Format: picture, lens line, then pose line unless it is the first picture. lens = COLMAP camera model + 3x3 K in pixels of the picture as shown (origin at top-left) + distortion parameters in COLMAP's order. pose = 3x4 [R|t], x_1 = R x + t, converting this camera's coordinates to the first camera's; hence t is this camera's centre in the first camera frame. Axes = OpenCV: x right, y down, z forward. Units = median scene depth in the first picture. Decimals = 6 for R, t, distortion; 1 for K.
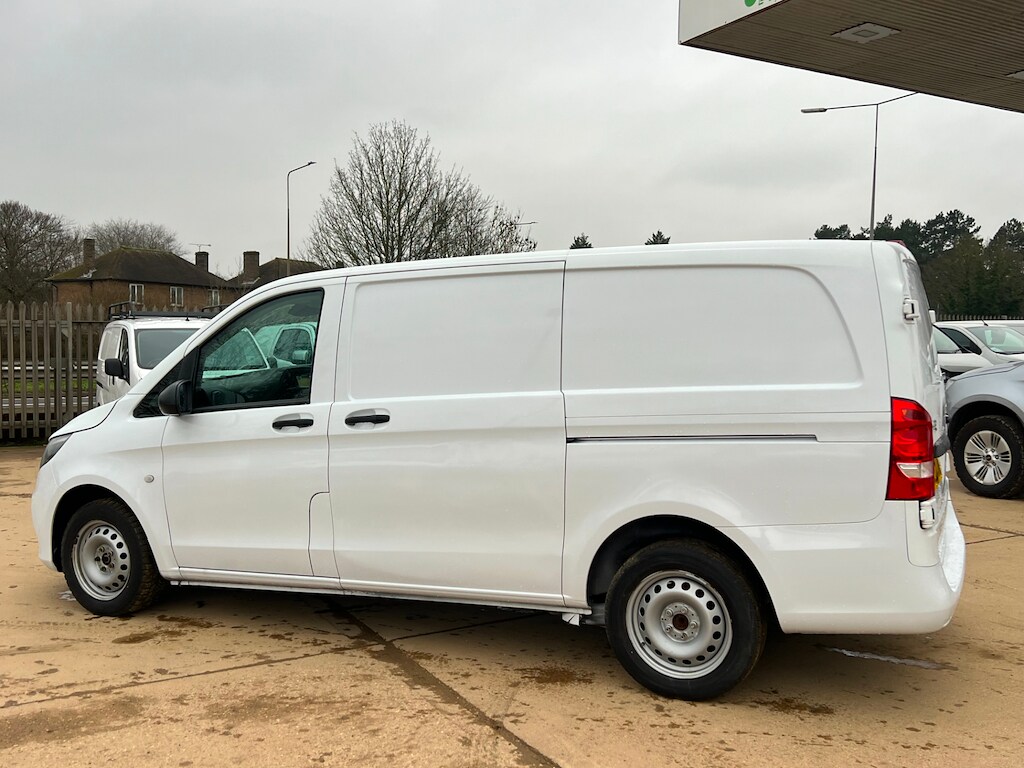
lens RADIAL K [[943.1, 0, 519.7], [0, 943.1, 386.6], [0, 0, 1]] dist [0.068611, -0.093376]
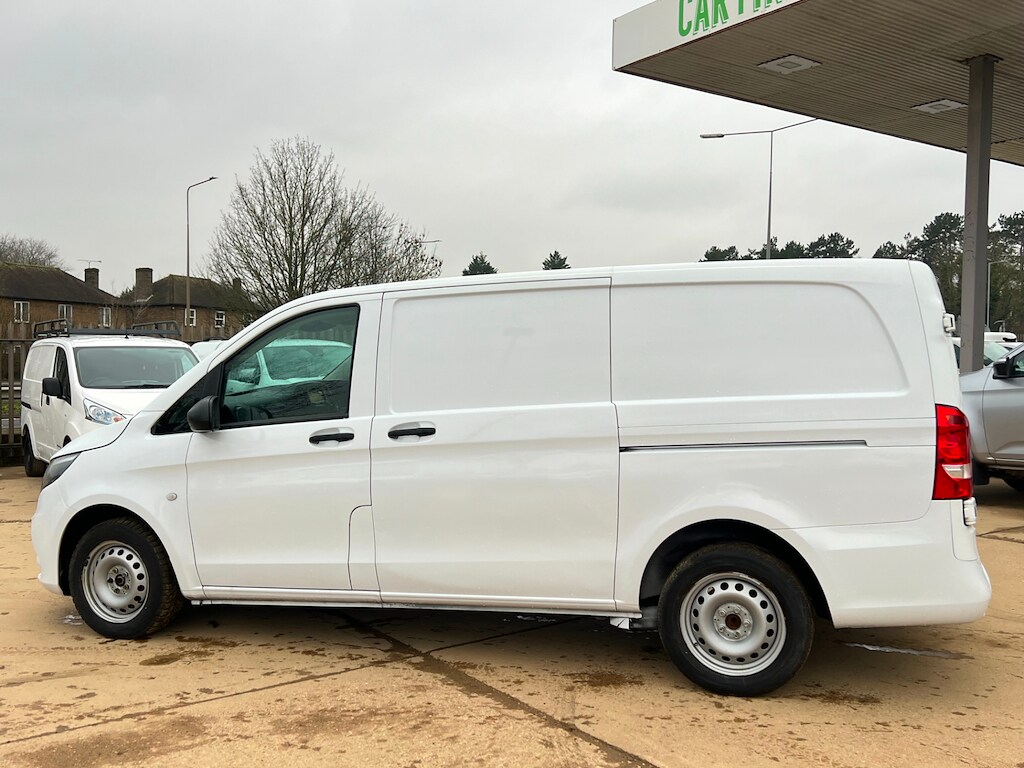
lens RADIAL K [[944.4, 0, 516.6], [0, 944.4, 383.5], [0, 0, 1]] dist [0.065129, -0.087835]
pose [[0.994595, -0.007192, 0.103577, -0.154470], [0.009535, 0.999709, -0.022146, 0.005686], [-0.103388, 0.023014, 0.994375, -0.021415]]
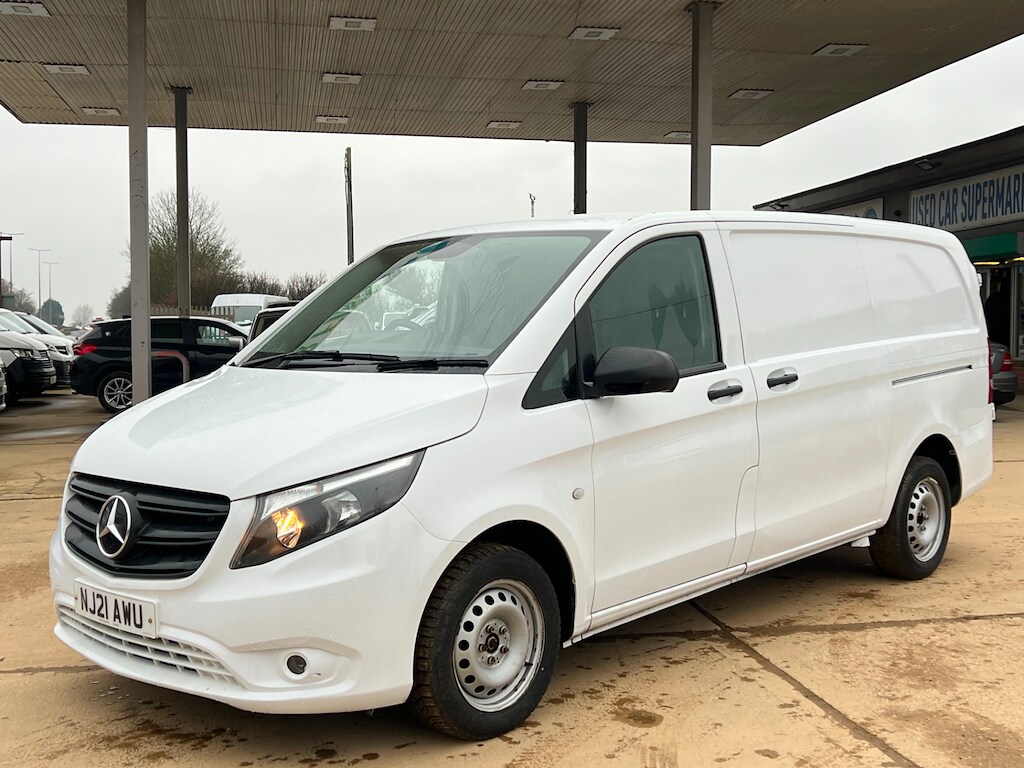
lens RADIAL K [[1203.4, 0, 490.1], [0, 1203.4, 384.8], [0, 0, 1]] dist [0.109909, -0.232690]
pose [[0.333302, -0.048117, 0.941591, -1.386494], [0.048097, 0.998264, 0.033988, -0.015216], [-0.941592, 0.033959, 0.335038, 0.874877]]
